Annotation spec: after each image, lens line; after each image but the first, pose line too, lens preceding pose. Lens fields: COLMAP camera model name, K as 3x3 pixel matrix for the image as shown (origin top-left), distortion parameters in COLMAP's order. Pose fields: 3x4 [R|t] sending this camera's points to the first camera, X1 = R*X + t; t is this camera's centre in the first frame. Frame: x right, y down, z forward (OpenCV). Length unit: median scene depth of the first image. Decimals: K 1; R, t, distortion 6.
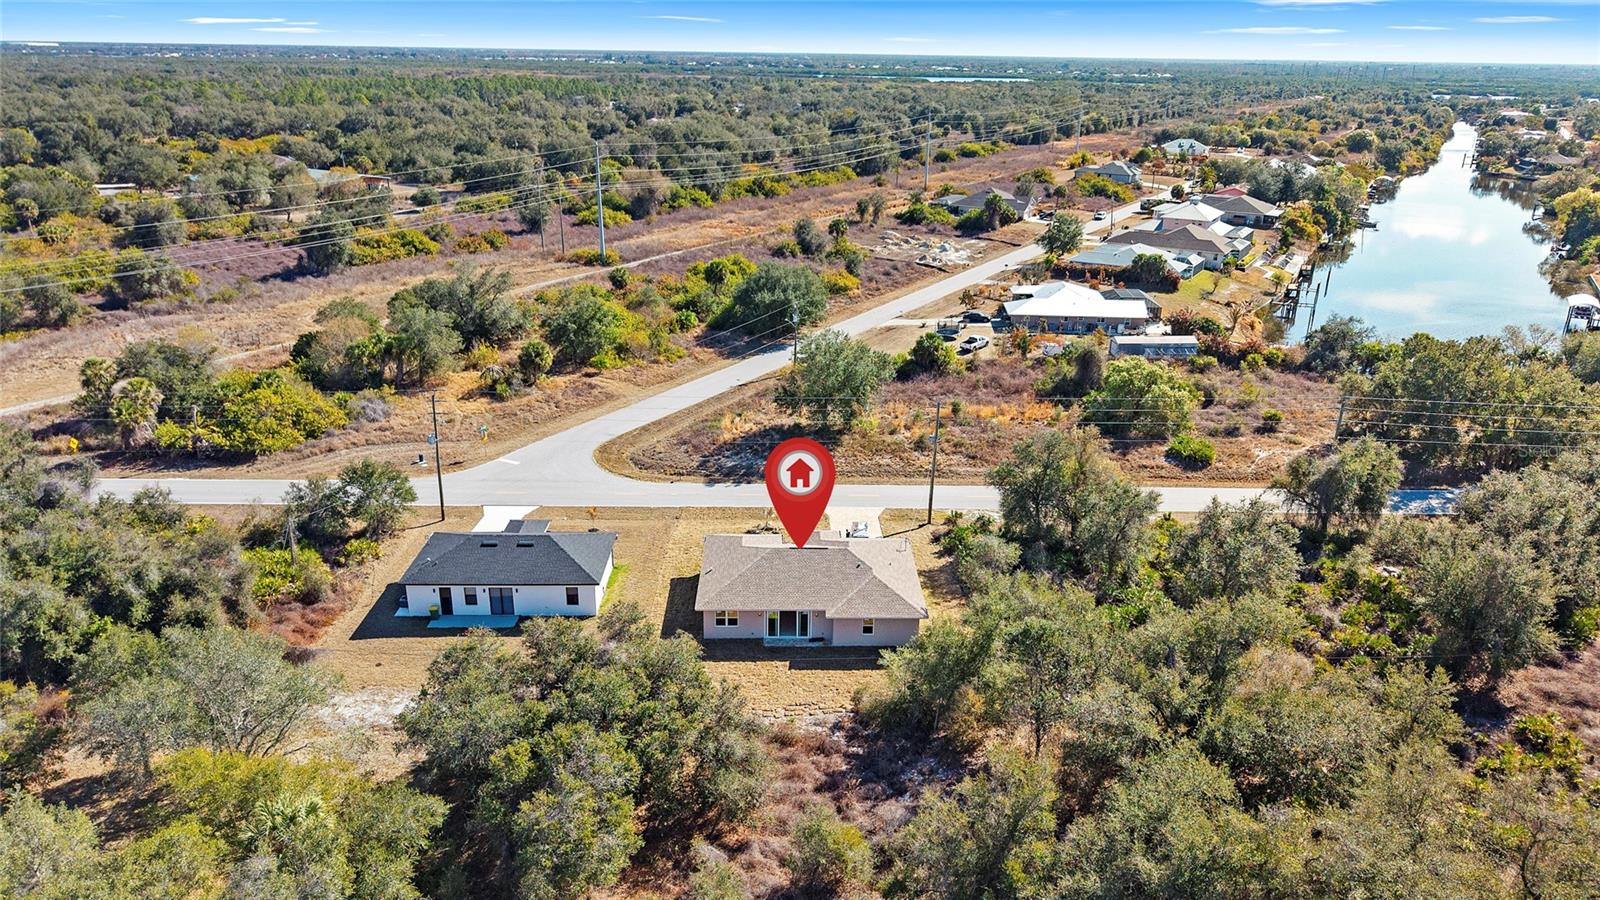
lens RADIAL K [[1074.3, 0, 800.0], [0, 1074.3, 450.0], [0, 0, 1]] dist [0.070338, -0.087284]
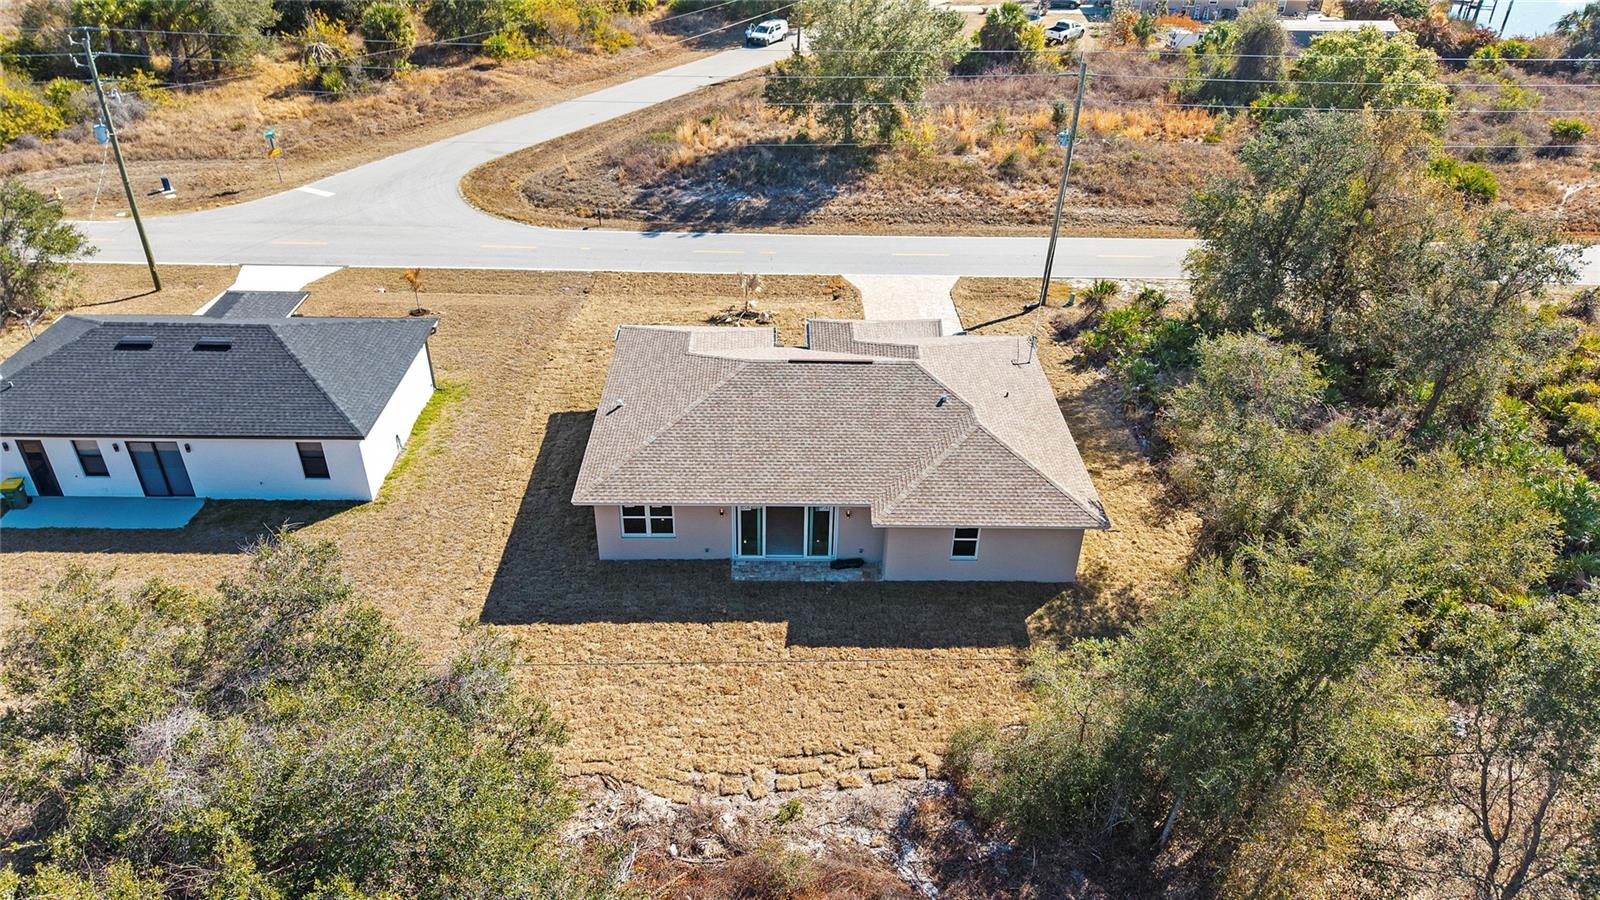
lens RADIAL K [[1074.3, 0, 800.0], [0, 1074.3, 450.0], [0, 0, 1]] dist [0.070338, -0.087284]
pose [[0.999980, 0.006204, 0.001456, -0.003787], [-0.006371, 0.978408, 0.206583, 0.023621], [-0.000143, -0.206588, 0.978428, 0.375179]]
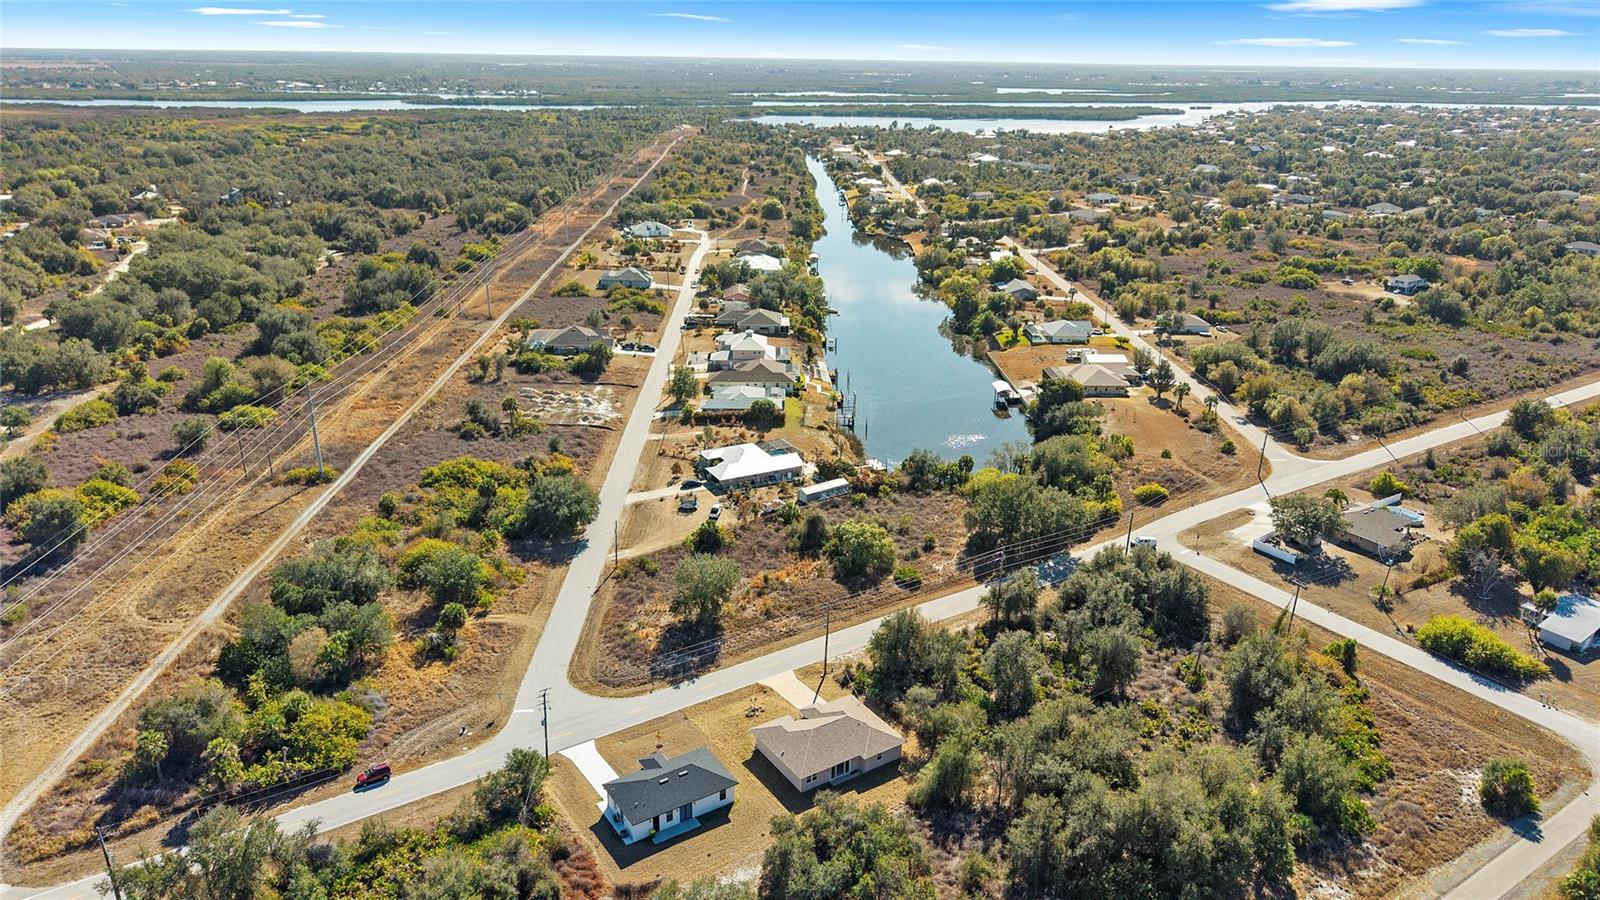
lens RADIAL K [[1074.3, 0, 800.0], [0, 1074.3, 450.0], [0, 0, 1]] dist [0.070338, -0.087284]
pose [[0.846936, -0.188496, 0.497161, -0.582284], [0.185502, 0.981050, 0.055950, -0.320836], [-0.498286, 0.044838, 0.865852, -0.381778]]
